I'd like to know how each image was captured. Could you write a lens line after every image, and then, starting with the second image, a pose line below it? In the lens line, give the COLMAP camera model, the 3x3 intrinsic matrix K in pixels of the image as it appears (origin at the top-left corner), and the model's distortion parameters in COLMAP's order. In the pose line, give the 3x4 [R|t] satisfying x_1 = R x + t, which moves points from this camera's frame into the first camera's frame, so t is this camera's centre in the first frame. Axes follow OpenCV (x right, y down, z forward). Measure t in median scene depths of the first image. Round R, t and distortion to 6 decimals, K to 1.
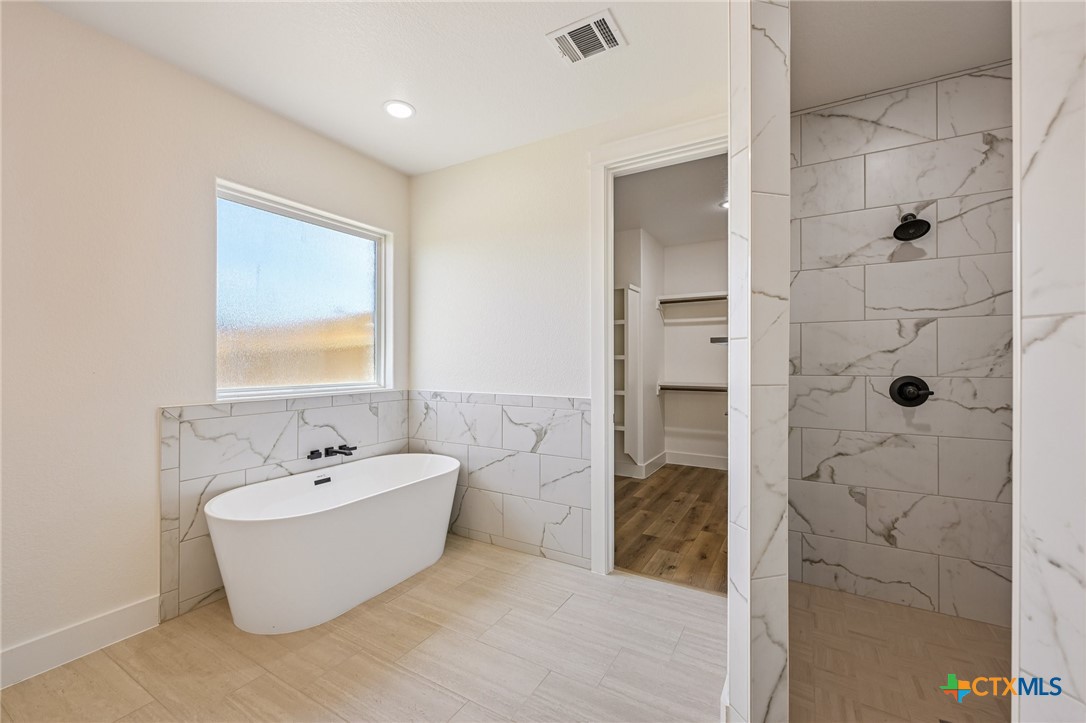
lens RADIAL K [[446.9, 0, 539.1], [0, 446.9, 360.0], [0, 0, 1]] dist [-0.000574, 0.000208]
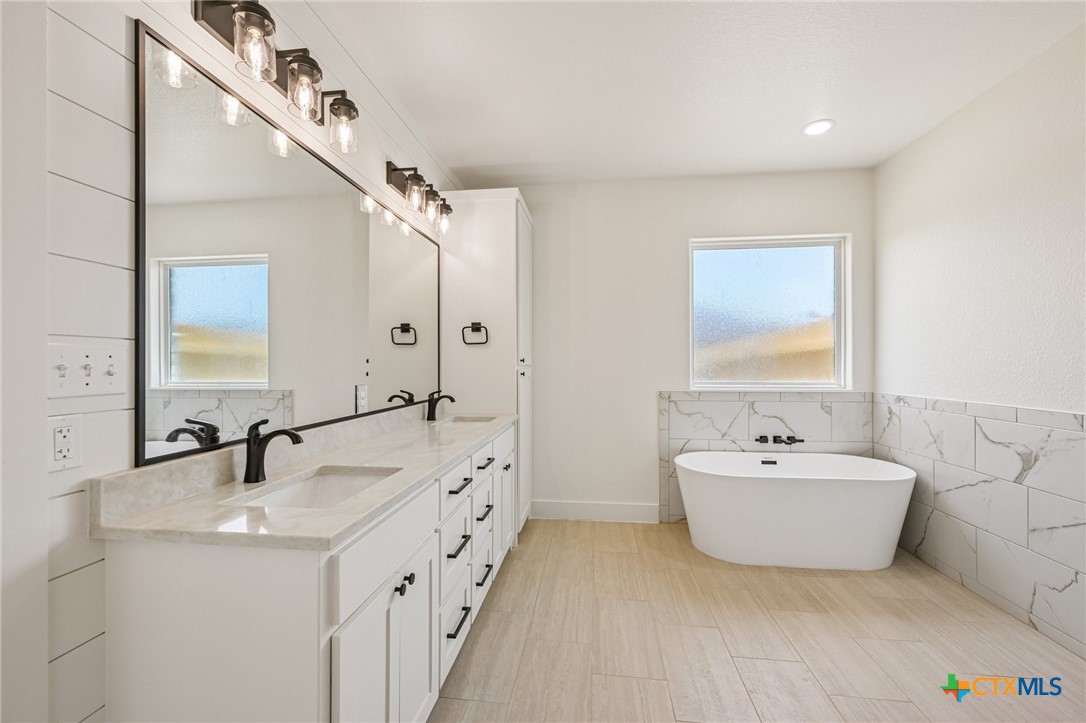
lens RADIAL K [[446.9, 0, 539.5], [0, 446.9, 360.4], [0, 0, 1]] dist [-0.000574, 0.000208]
pose [[0.390481, -0.007668, -0.920579, 0.373057], [0.005261, 0.999968, -0.006097, 0.001451], [0.920596, -0.002462, 0.390508, -0.033083]]
